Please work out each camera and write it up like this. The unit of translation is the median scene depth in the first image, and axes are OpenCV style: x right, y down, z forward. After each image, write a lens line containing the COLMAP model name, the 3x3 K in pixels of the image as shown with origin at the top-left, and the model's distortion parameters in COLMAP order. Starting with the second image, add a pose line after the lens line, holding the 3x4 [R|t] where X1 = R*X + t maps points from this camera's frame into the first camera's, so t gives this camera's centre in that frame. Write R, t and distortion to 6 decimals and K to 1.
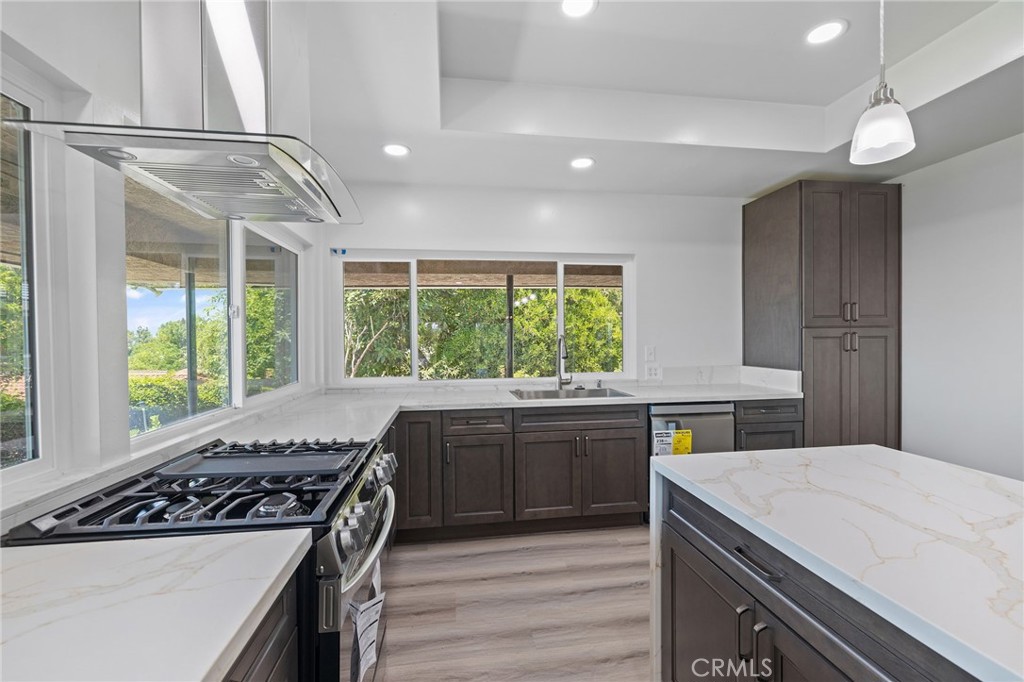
lens RADIAL K [[426.2, 0, 507.9], [0, 426.2, 344.4], [0, 0, 1]] dist [-0.000493, -0.000210]
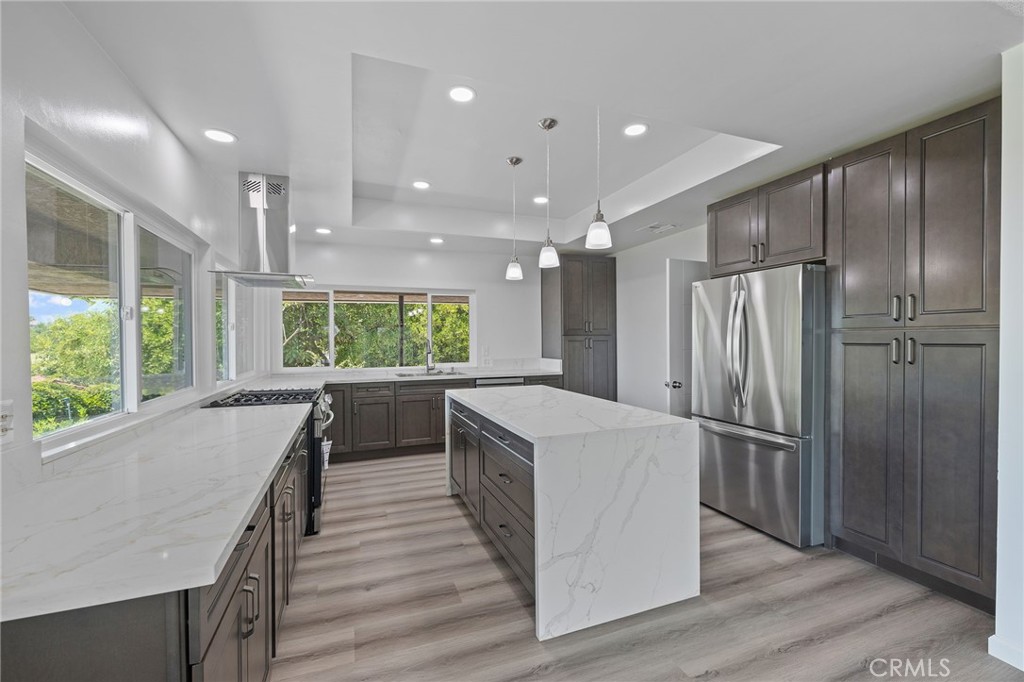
lens RADIAL K [[426.2, 0, 512.5], [0, 426.2, 342.8], [0, 0, 1]] dist [-0.000493, -0.000210]
pose [[0.974571, -0.000409, 0.224080, 0.077059], [0.003306, 0.999916, -0.012554, 0.012555], [-0.224056, 0.012975, 0.974490, -0.688877]]
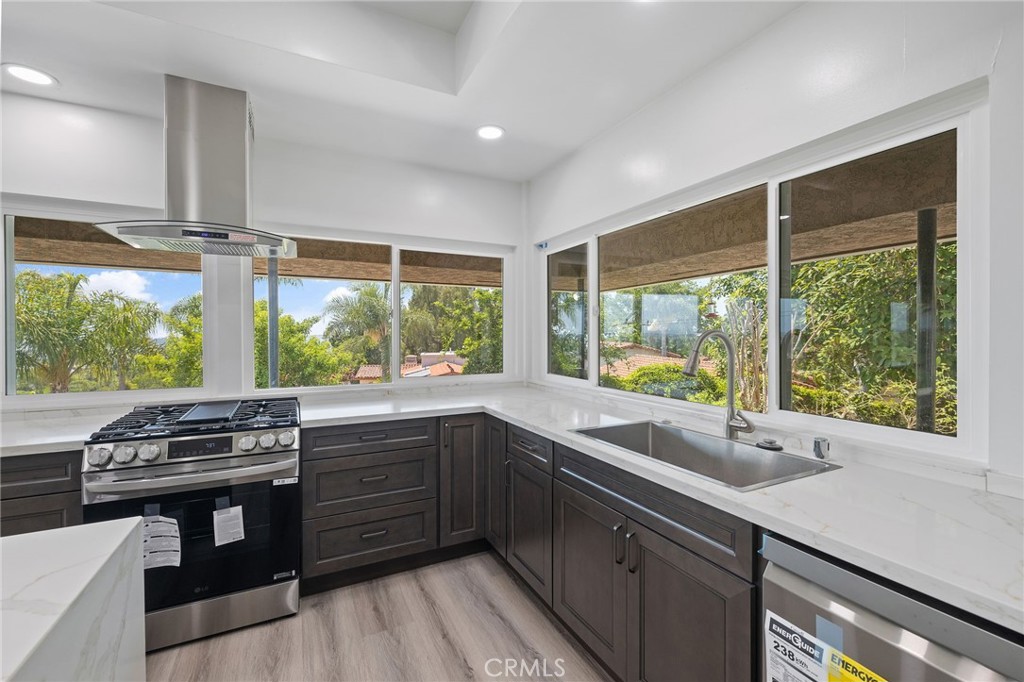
lens RADIAL K [[426.2, 0, 512.3], [0, 426.2, 338.9], [0, 0, 1]] dist [-0.000493, -0.000210]
pose [[0.332157, 0.019885, -0.943014, 0.536294], [-0.018309, 0.999725, 0.014632, -0.014723], [0.943046, 0.012405, 0.332430, 0.623043]]
